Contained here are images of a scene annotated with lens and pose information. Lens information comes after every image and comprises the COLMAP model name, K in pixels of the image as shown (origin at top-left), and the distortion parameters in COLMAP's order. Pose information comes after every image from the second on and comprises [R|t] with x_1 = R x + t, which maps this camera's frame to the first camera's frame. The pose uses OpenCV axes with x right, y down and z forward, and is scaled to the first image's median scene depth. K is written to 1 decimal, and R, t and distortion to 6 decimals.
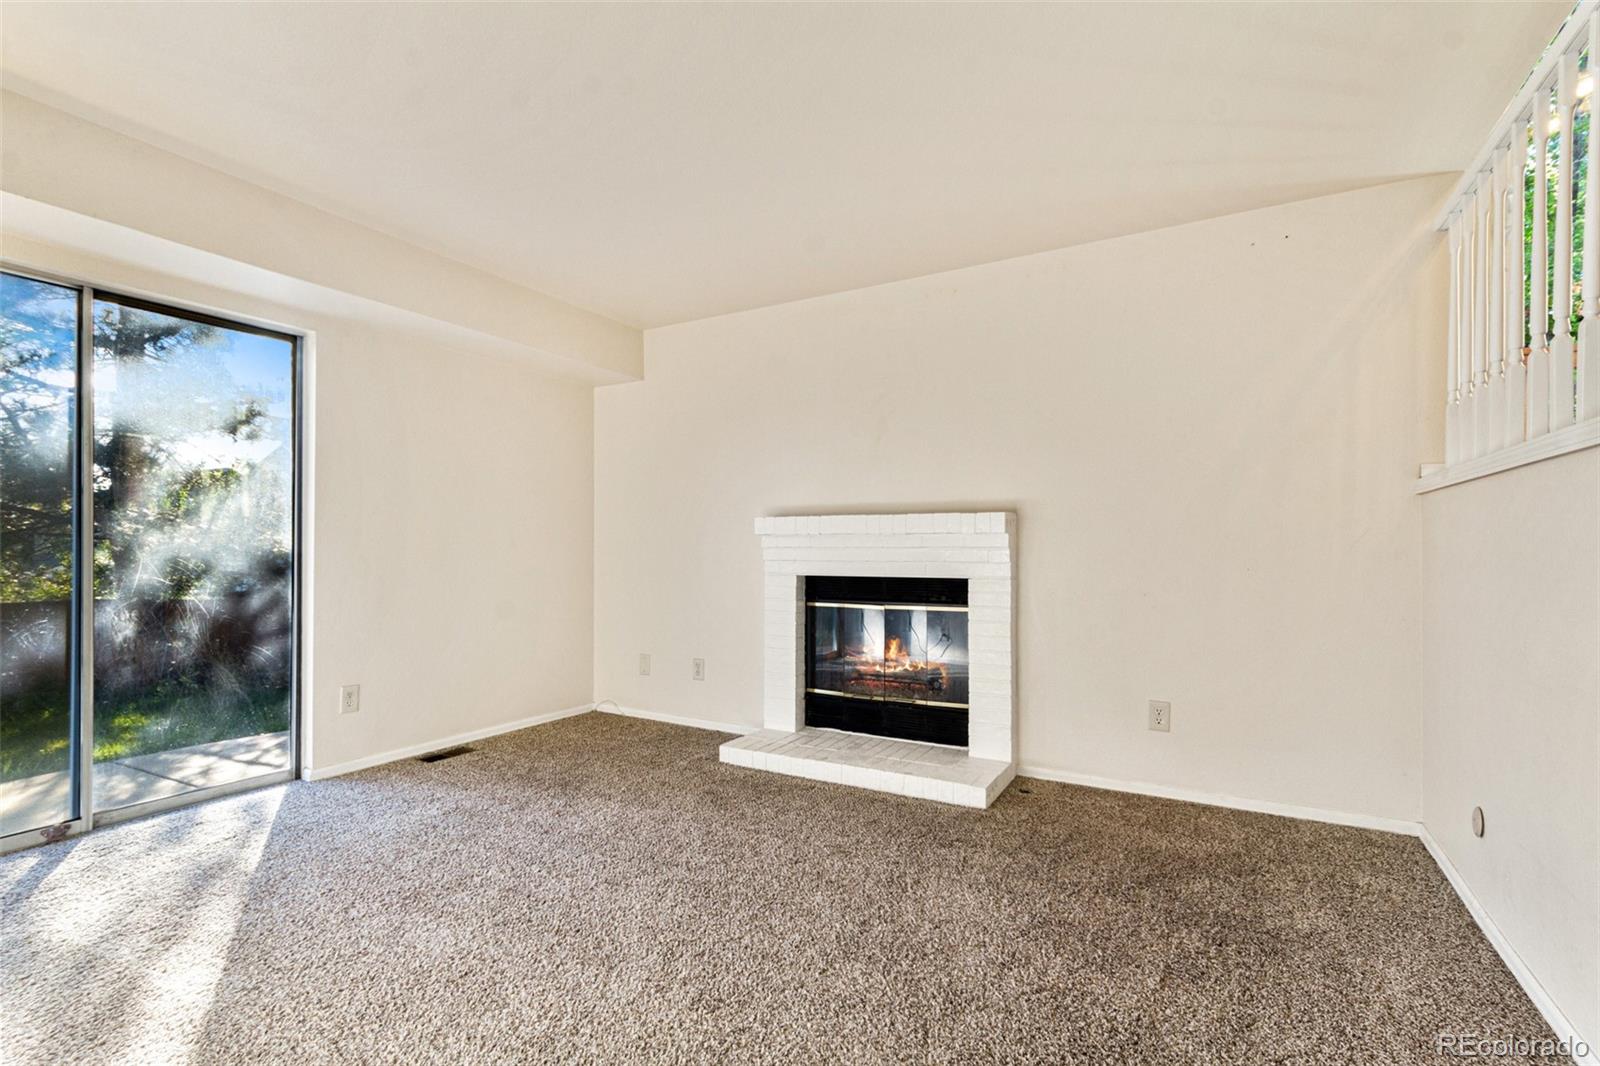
lens RADIAL K [[741.0, 0, 795.7], [0, 741.0, 559.8], [0, 0, 1]] dist [-0.000240, -0.000058]
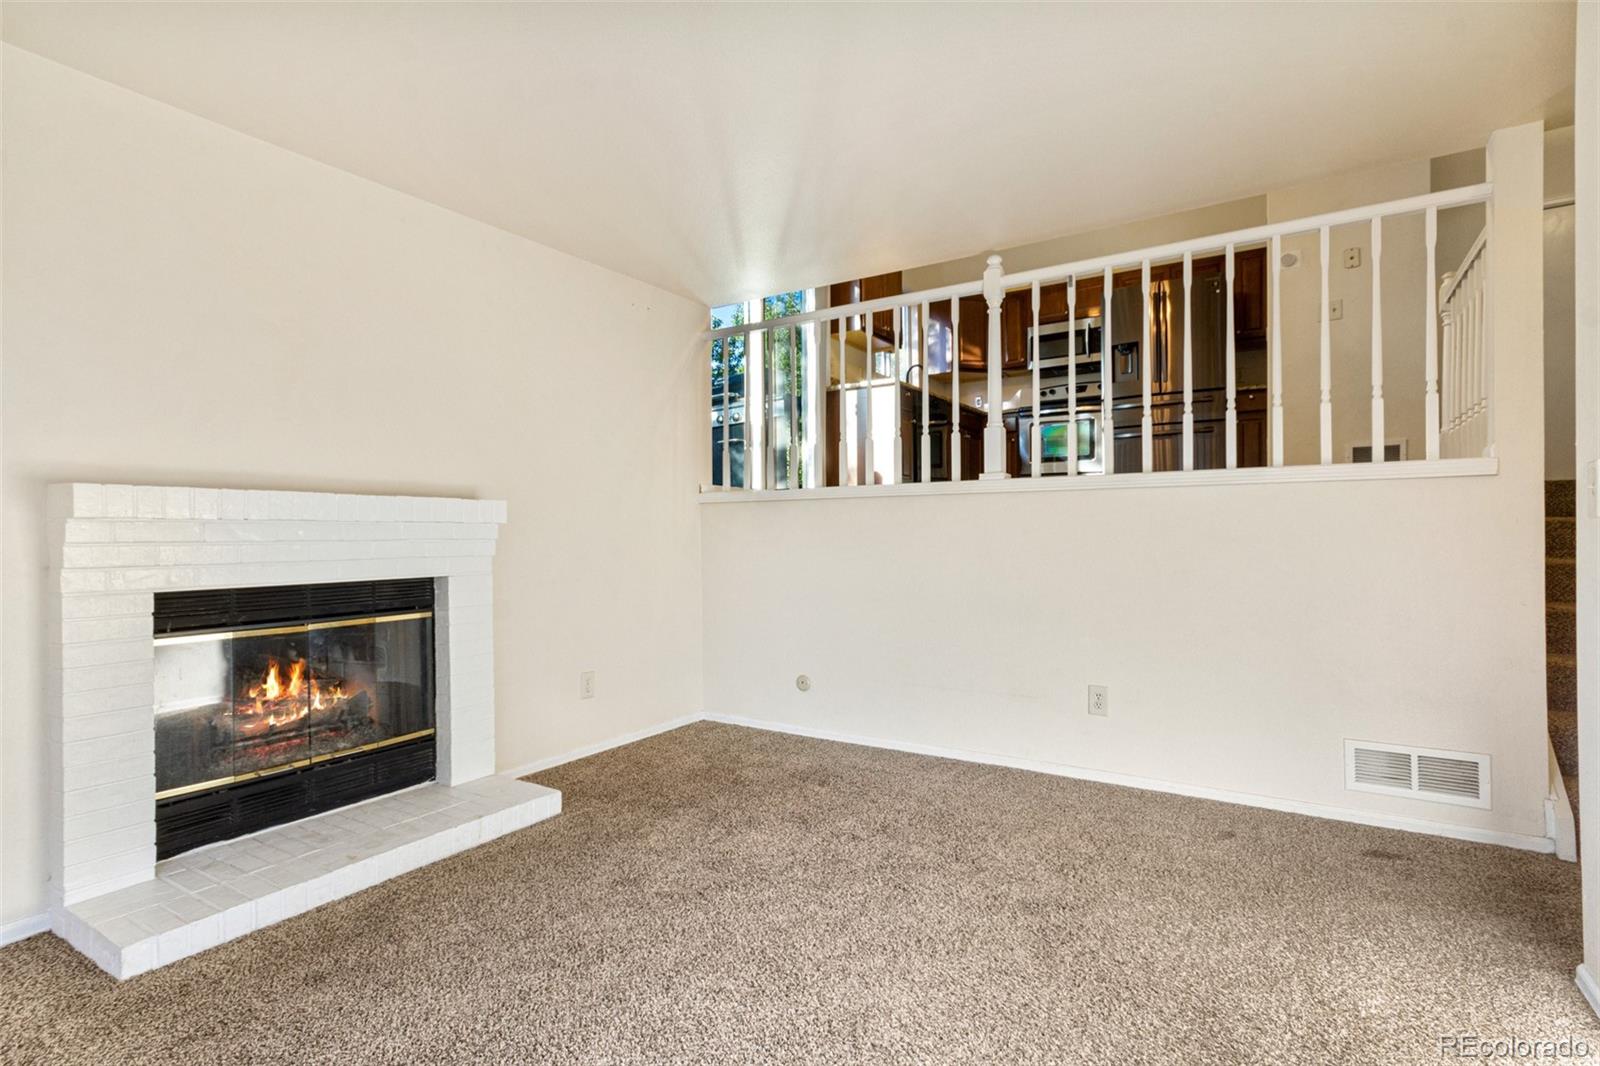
lens RADIAL K [[784.0, 0, 800.0], [0, 784.0, 533.0], [0, 0, 1]] dist [0.000678, 0.000148]
pose [[0.053290, -0.003022, 0.998574, -0.619140], [0.027997, 0.999607, 0.001531, -0.012314], [-0.998187, 0.027875, 0.053354, 0.535463]]
